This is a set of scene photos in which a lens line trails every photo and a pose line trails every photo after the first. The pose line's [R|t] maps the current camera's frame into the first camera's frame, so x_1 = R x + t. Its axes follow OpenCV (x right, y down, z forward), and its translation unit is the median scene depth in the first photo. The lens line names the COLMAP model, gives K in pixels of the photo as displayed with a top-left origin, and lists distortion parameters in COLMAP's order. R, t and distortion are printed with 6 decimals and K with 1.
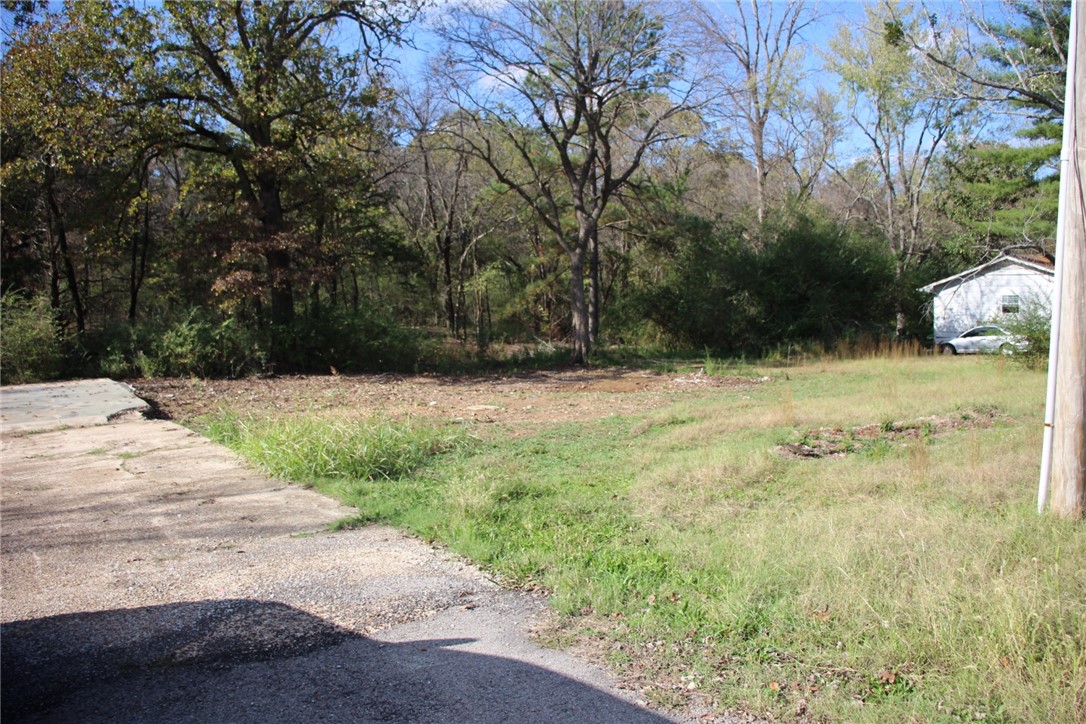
lens RADIAL K [[886.3, 0, 543.0], [0, 886.3, 362.0], [0, 0, 1]] dist [-0.182774, 0.155326]
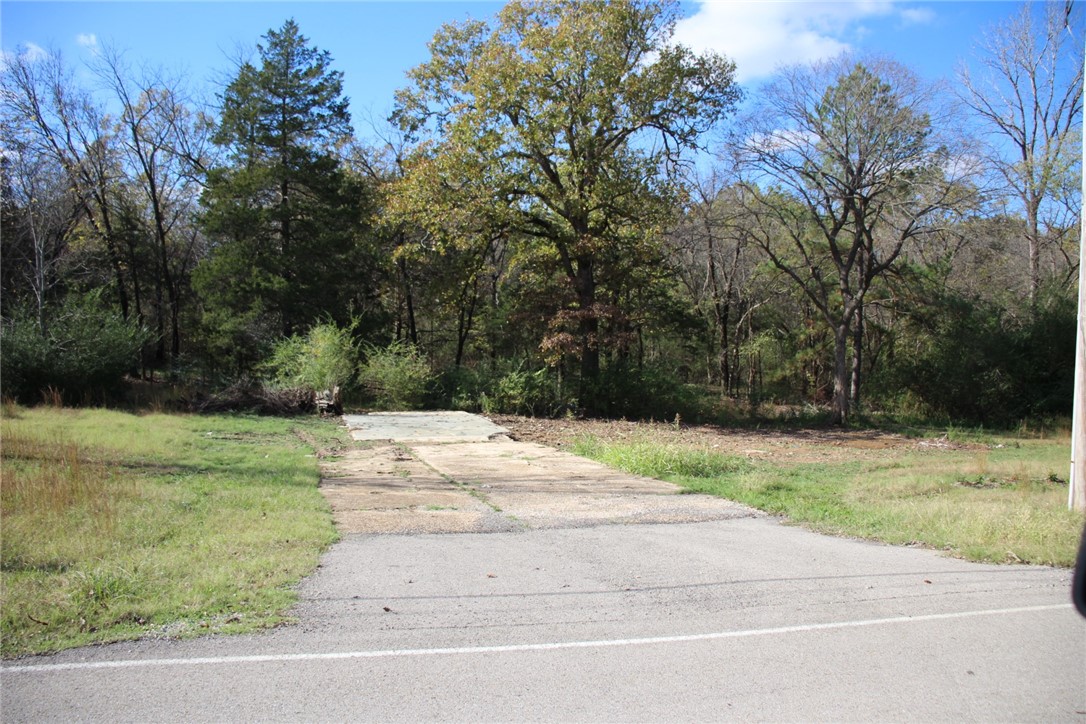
lens RADIAL K [[886.3, 0, 543.0], [0, 886.3, 362.0], [0, 0, 1]] dist [-0.182774, 0.155326]
pose [[0.953516, 0.046923, -0.297667, 0.006804], [-0.065550, 0.996446, -0.052902, 0.005132], [0.294127, 0.069955, 0.953203, -0.182077]]
